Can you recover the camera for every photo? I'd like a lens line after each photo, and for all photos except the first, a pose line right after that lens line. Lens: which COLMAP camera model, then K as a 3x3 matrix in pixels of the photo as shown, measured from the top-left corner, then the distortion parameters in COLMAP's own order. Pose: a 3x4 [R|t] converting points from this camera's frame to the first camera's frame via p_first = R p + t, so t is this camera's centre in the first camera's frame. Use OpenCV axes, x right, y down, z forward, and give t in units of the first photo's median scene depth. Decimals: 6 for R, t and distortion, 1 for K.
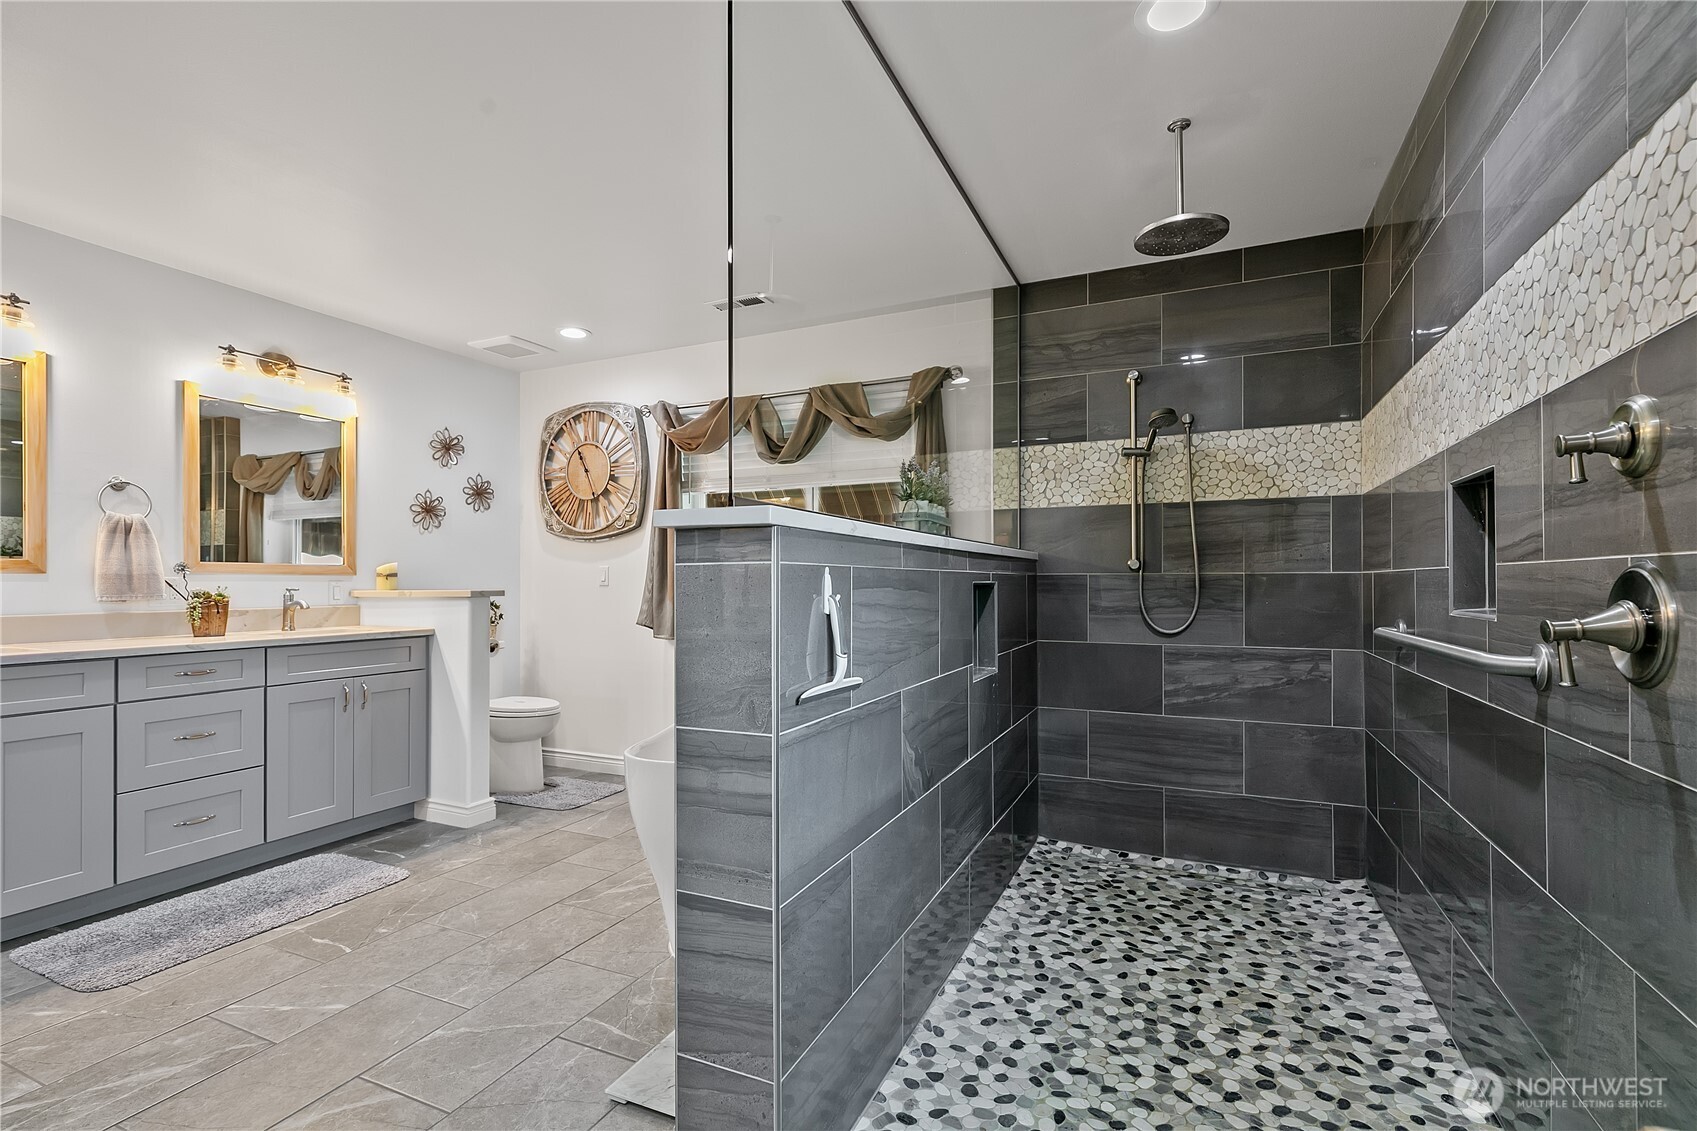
lens RADIAL K [[772.9, 0, 848.2], [0, 772.9, 574.2], [0, 0, 1]] dist [0.001674, -0.000266]
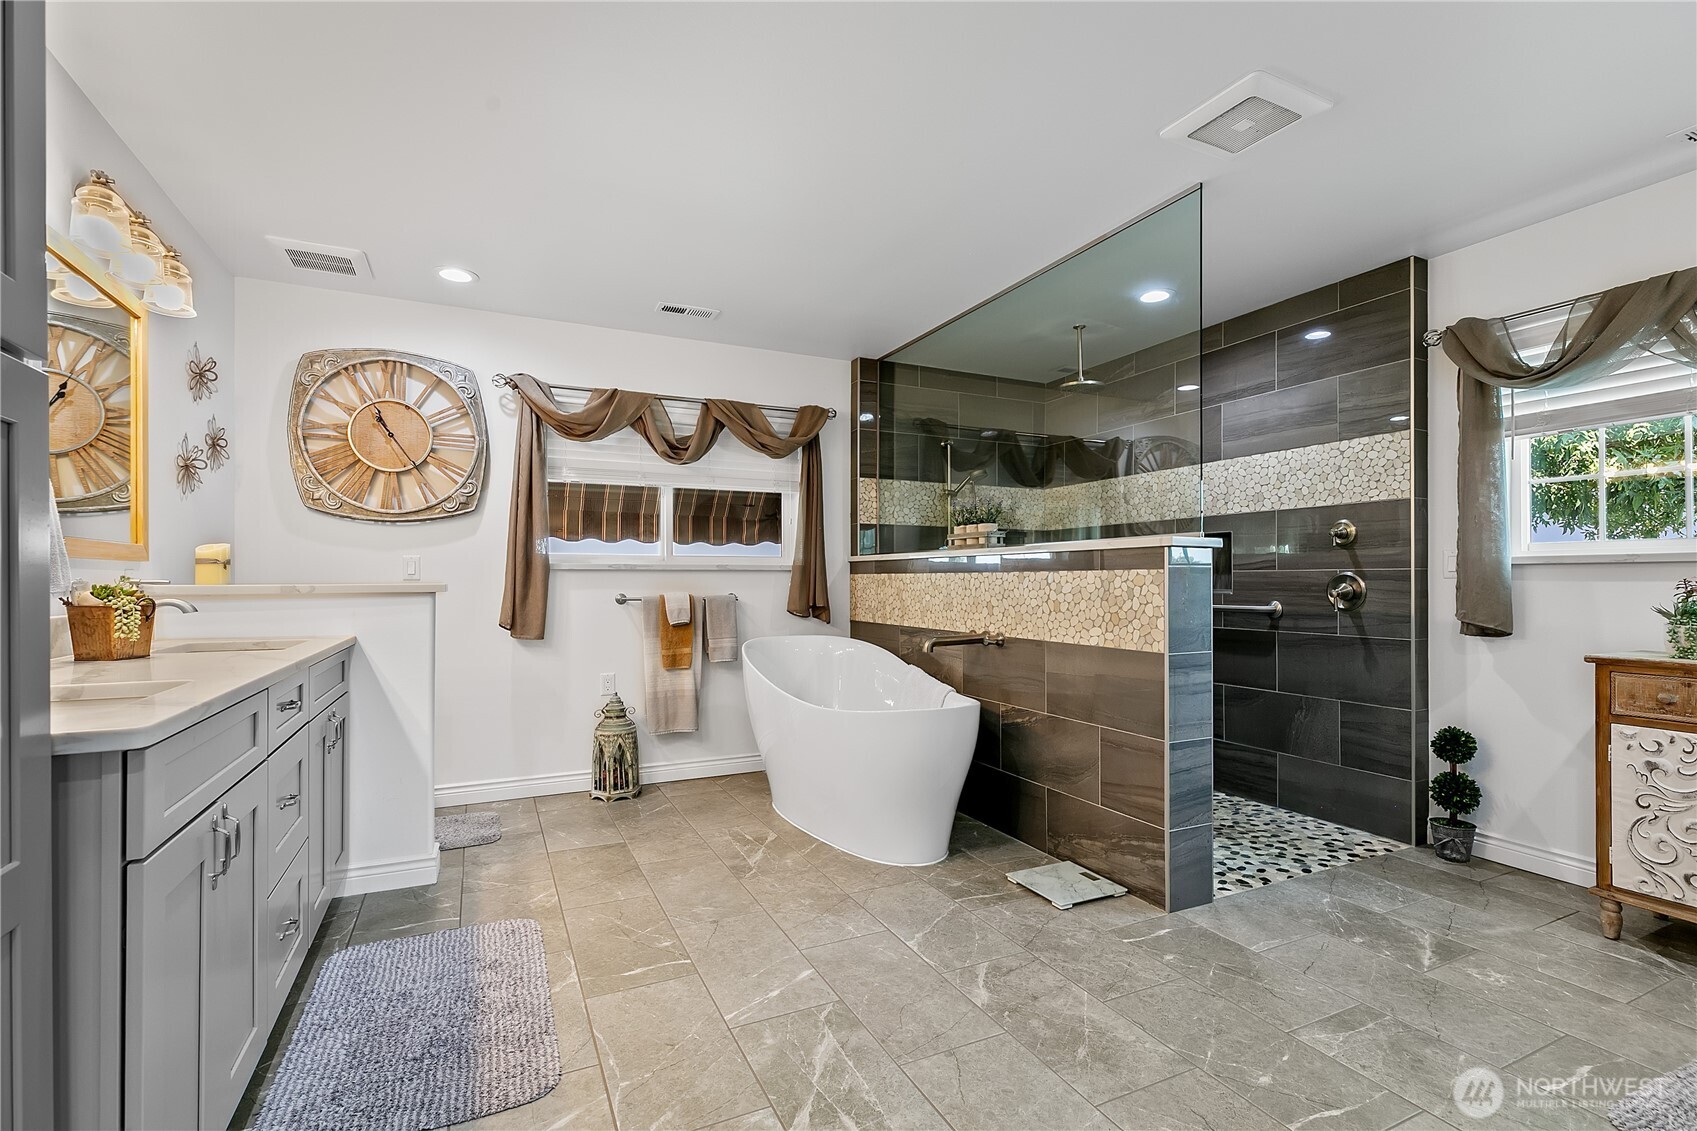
lens RADIAL K [[772.9, 0, 856.1], [0, 772.9, 574.1], [0, 0, 1]] dist [0.001674, -0.000266]
pose [[0.633567, 0.011153, 0.773608, -0.814291], [-0.011292, 0.999923, -0.005168, 0.010095], [-0.773606, -0.005461, 0.633644, 0.158201]]
